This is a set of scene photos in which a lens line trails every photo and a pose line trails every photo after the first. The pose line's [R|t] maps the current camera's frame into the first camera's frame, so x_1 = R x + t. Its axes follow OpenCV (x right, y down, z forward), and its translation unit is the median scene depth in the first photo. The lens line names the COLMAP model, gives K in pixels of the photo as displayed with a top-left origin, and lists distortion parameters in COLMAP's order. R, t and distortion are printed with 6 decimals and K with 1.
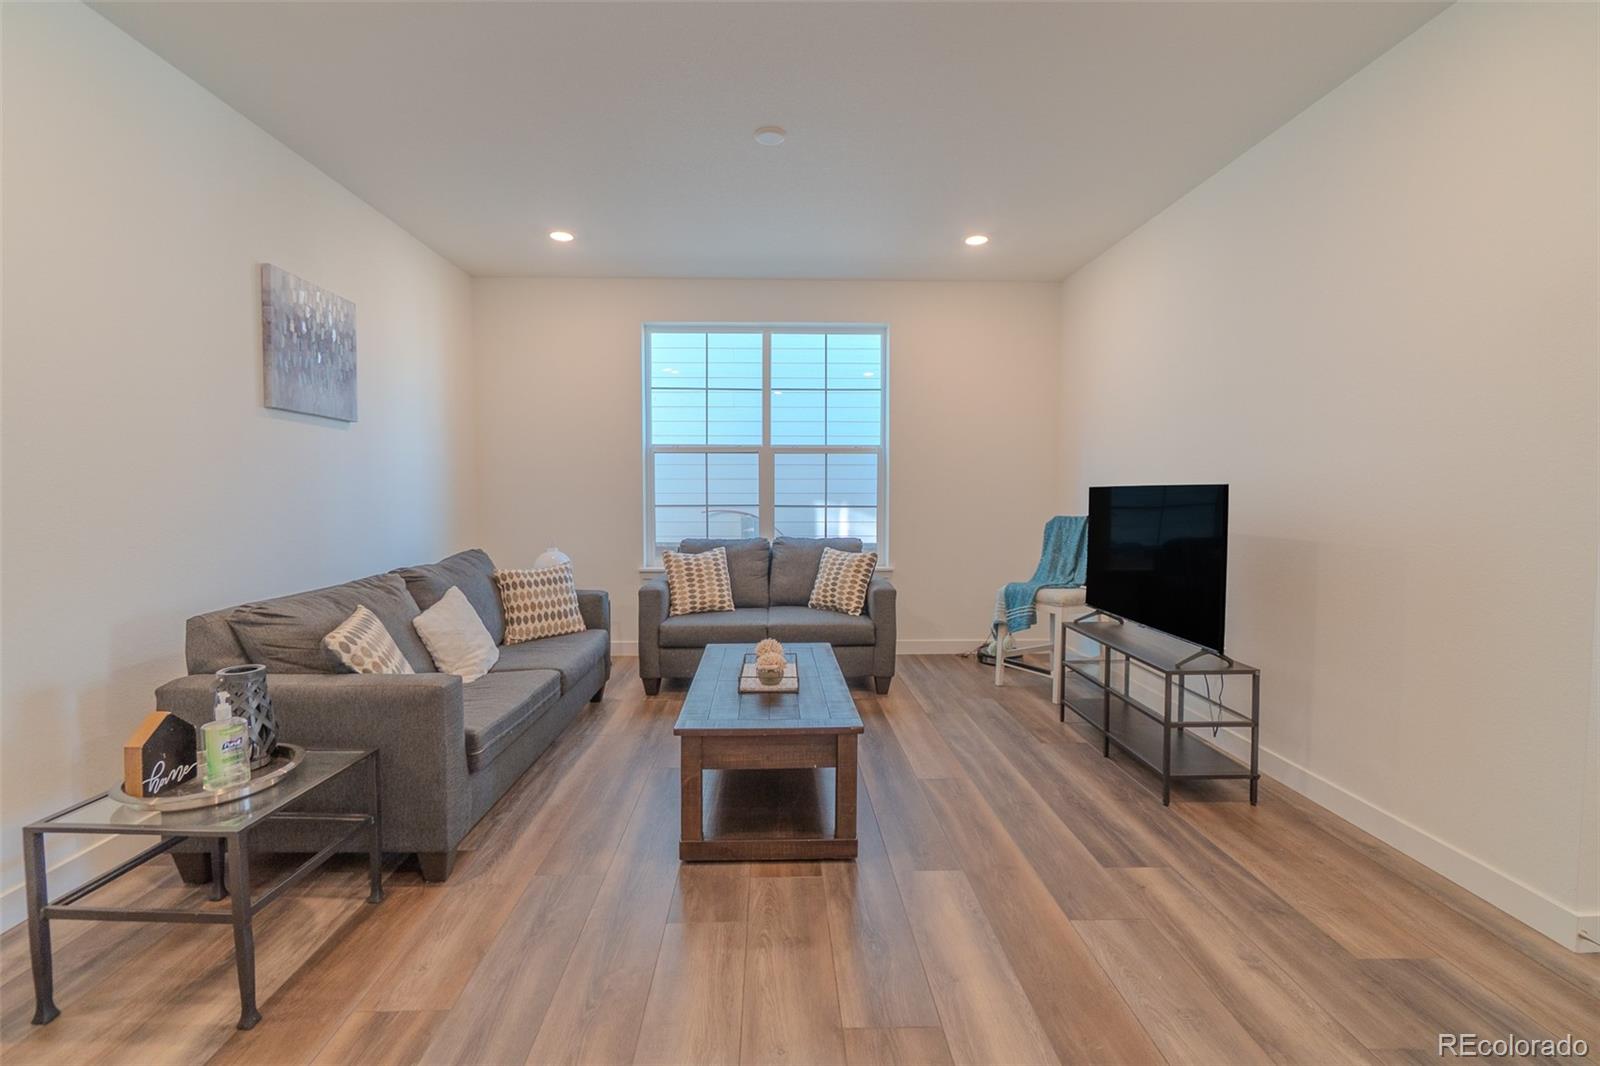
lens RADIAL K [[693.4, 0, 800.1], [0, 693.4, 523.8], [0, 0, 1]] dist [-0.005562, -0.000065]
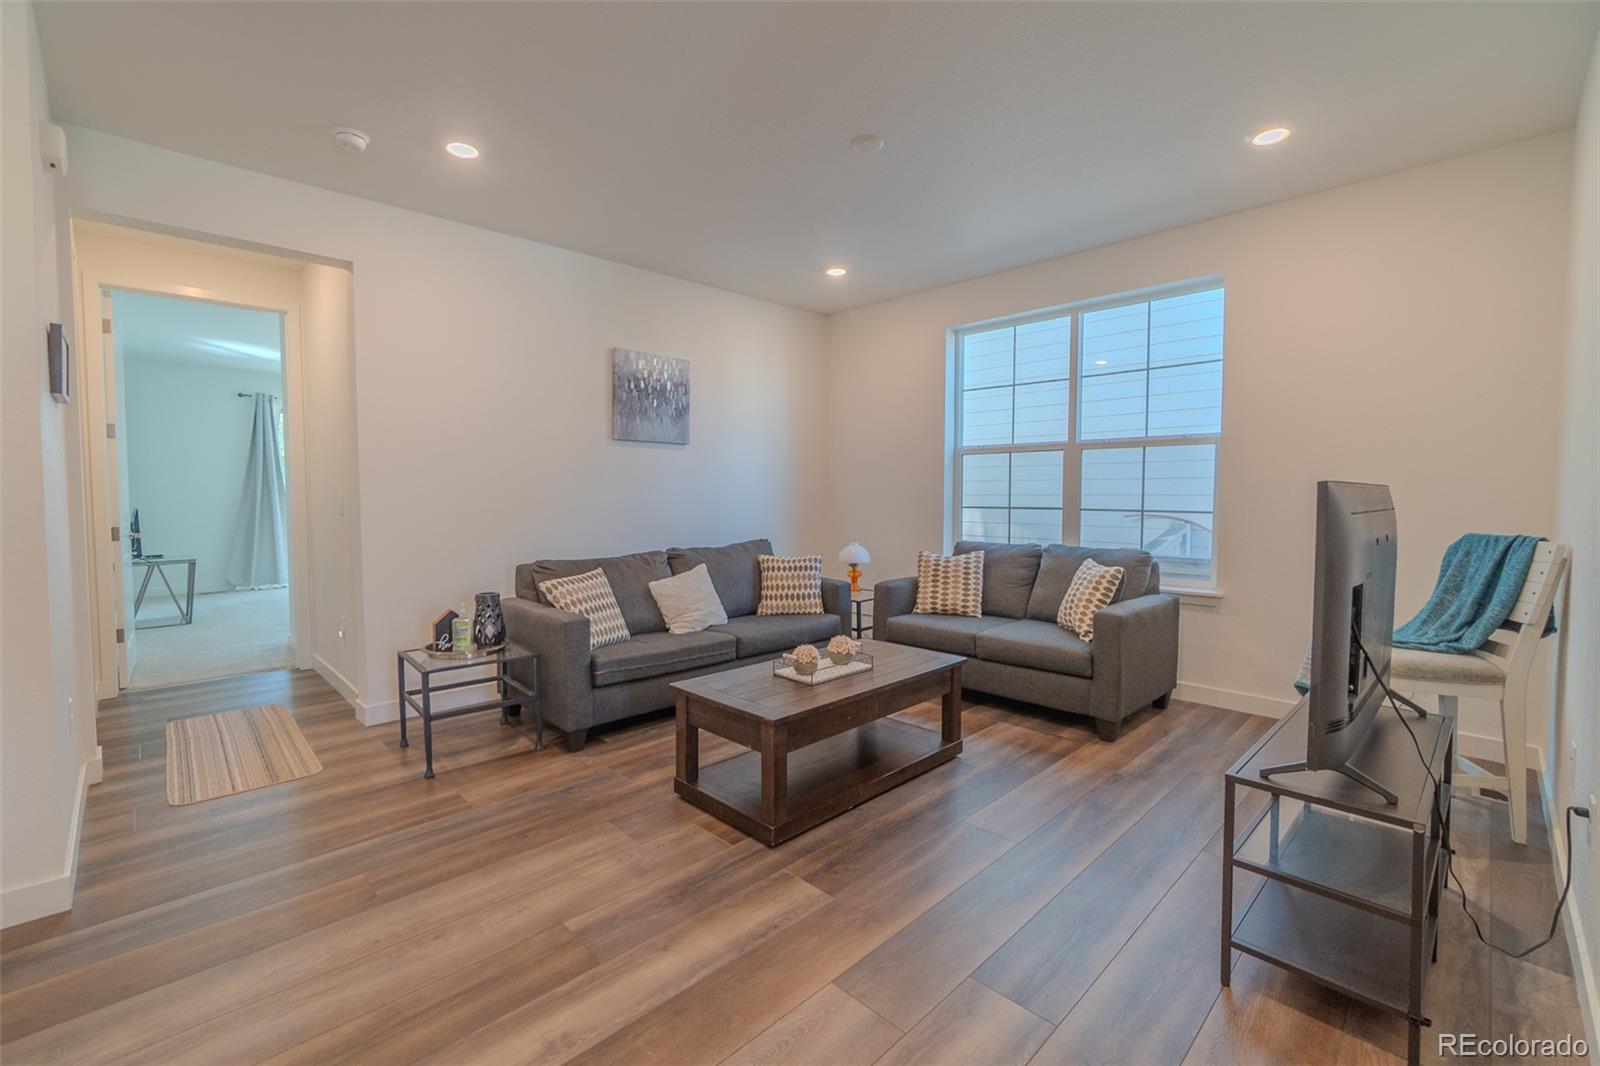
lens RADIAL K [[692.6, 0, 783.6], [0, 692.6, 524.4], [0, 0, 1]] dist [-0.004621, 0.000127]
pose [[0.666568, 0.033925, -0.744672, 0.497244], [-0.033815, 0.999312, 0.015257, -0.009926], [0.744677, 0.015011, 0.667257, 0.181470]]
